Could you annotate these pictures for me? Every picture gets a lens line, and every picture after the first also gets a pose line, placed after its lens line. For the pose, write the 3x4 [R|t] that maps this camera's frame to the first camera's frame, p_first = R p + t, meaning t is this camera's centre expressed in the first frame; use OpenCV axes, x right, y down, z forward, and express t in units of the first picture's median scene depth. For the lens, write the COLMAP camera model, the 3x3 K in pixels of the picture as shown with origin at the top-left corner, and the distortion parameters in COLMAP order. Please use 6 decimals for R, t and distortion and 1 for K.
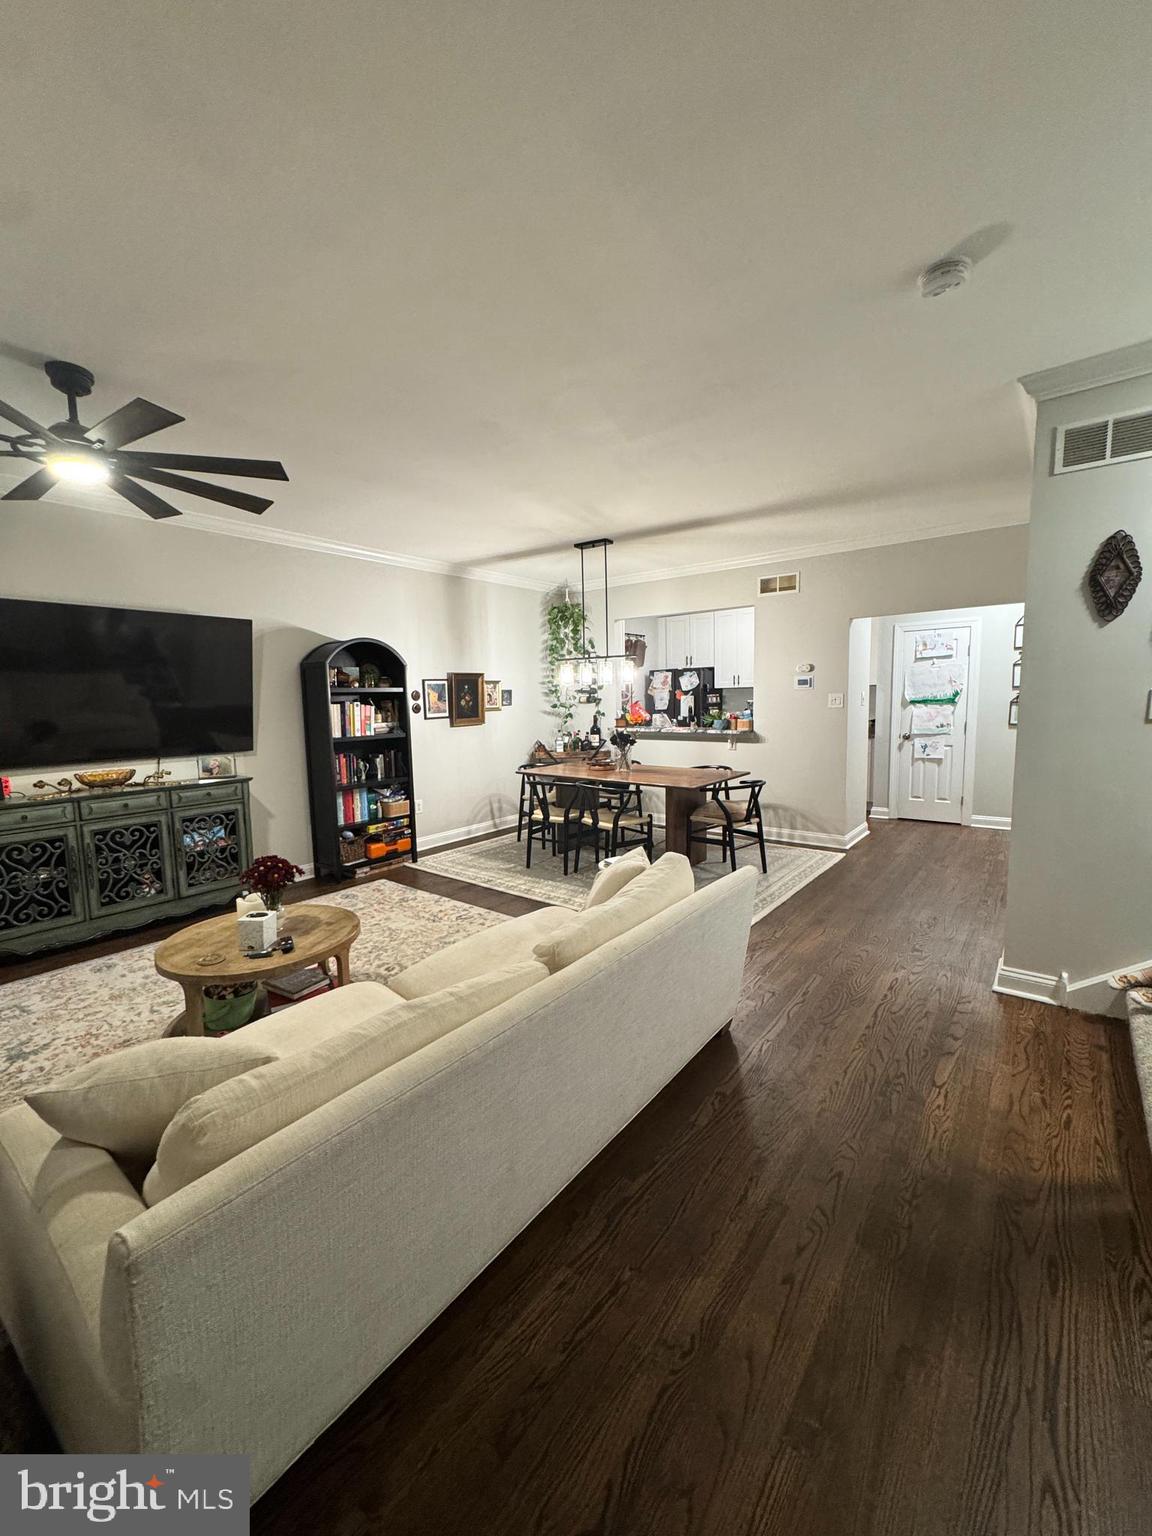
lens RADIAL K [[612.4, 0, 574.9], [0, 612.4, 766.5], [0, 0, 1]] dist [-0.003631, 0.000833]
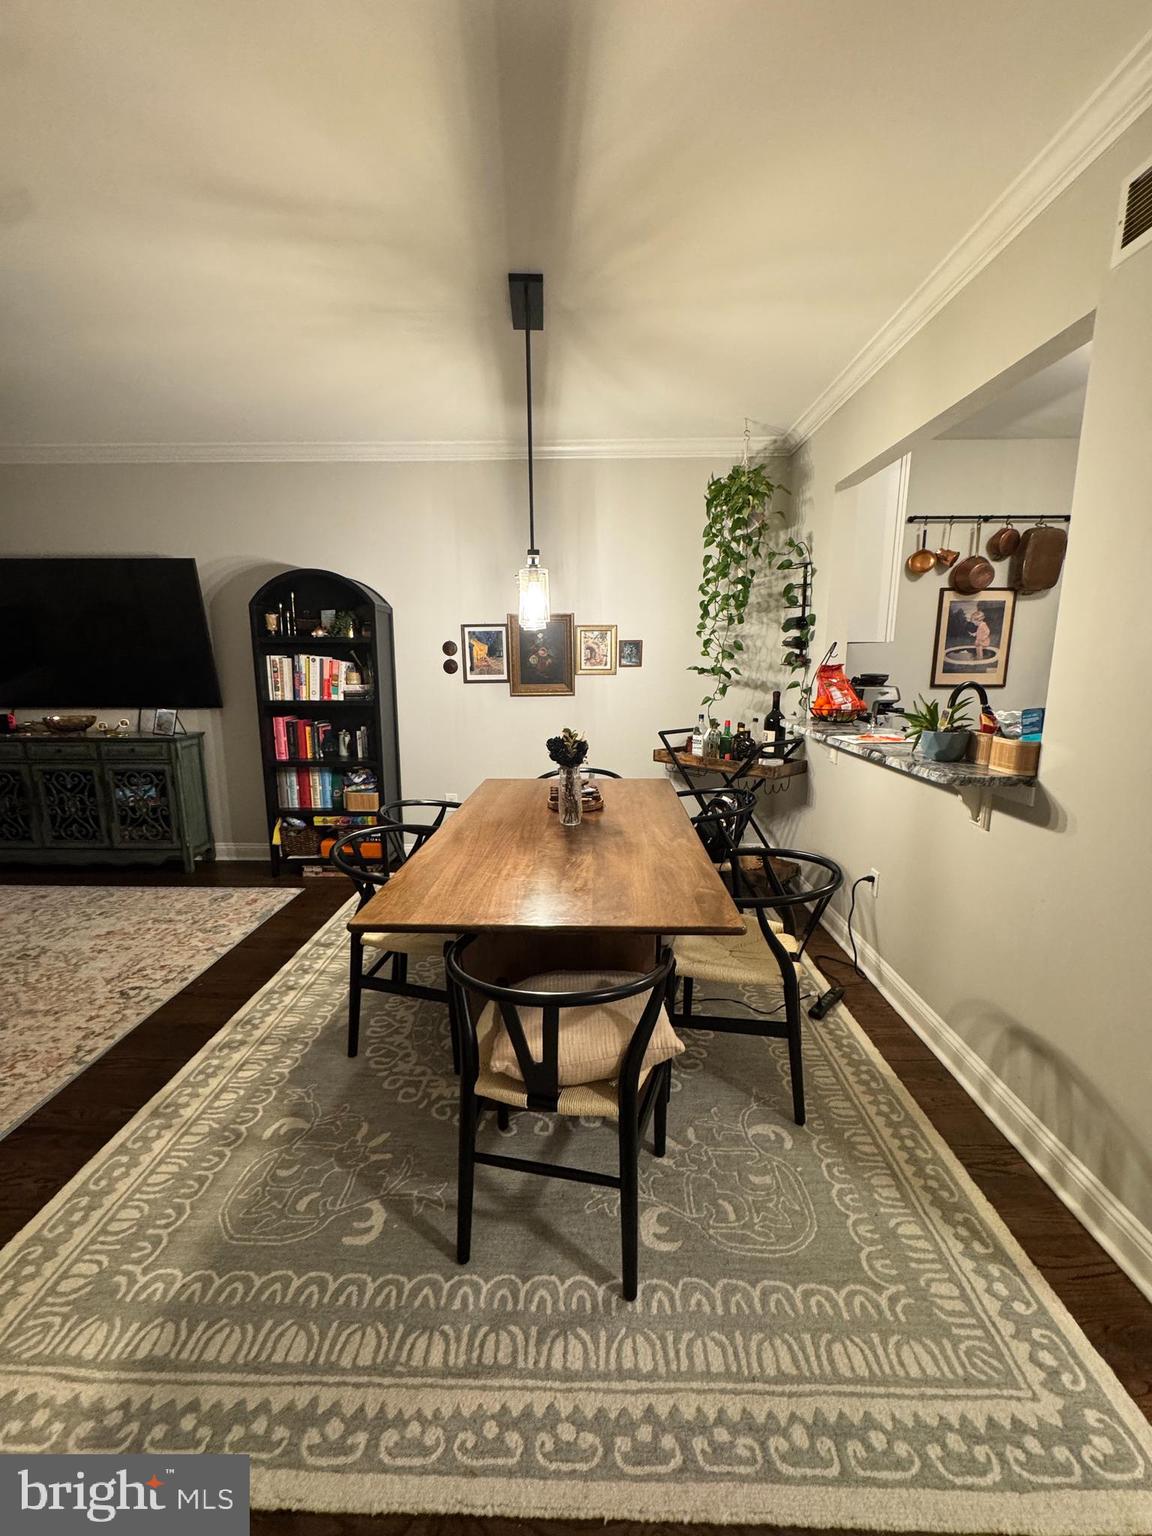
lens RADIAL K [[612.4, 0, 578.6], [0, 612.4, 765.8], [0, 0, 1]] dist [-0.003631, 0.000833]
pose [[0.605867, 0.158758, -0.779565, 0.468516], [-0.101324, 0.987305, 0.122317, -0.097039], [0.789088, 0.004881, 0.614261, 0.794948]]
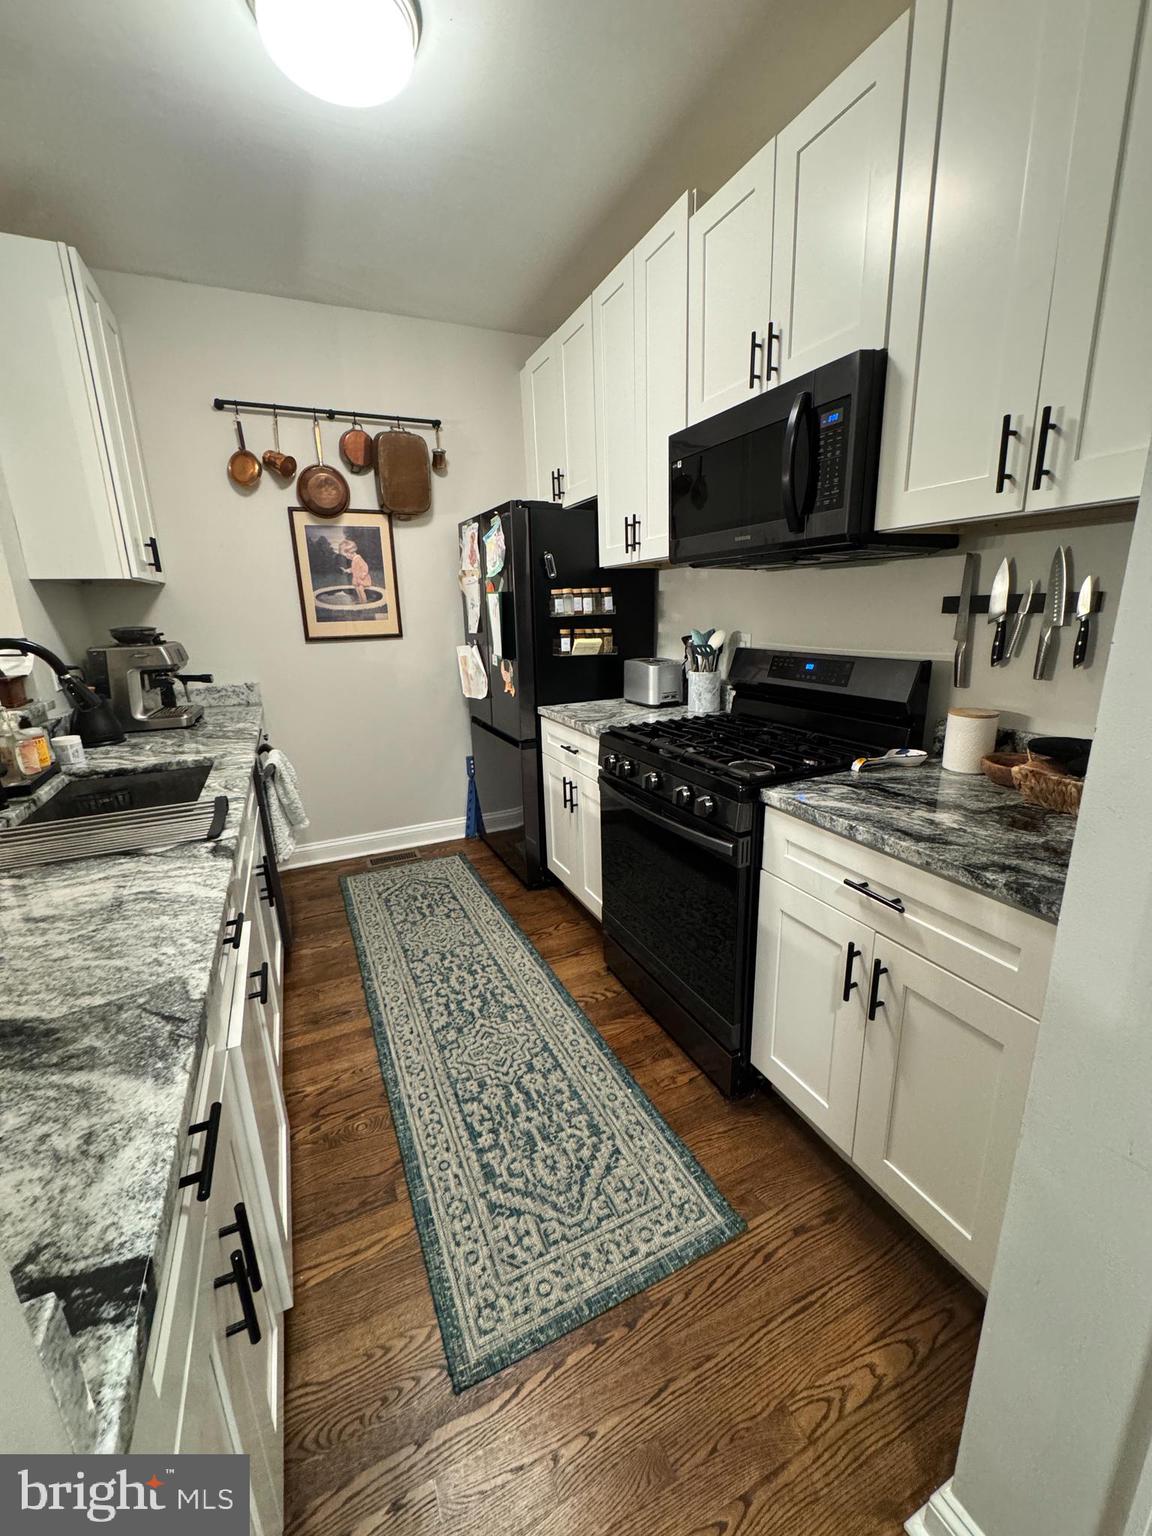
lens RADIAL K [[612.4, 0, 578.7], [0, 612.4, 766.6], [0, 0, 1]] dist [-0.003631, 0.000833]
pose [[0.894228, 0.114048, -0.432839, 0.637249], [-0.045037, 0.985013, 0.166495, -0.138781], [0.445341, -0.129390, 0.885962, 1.219833]]
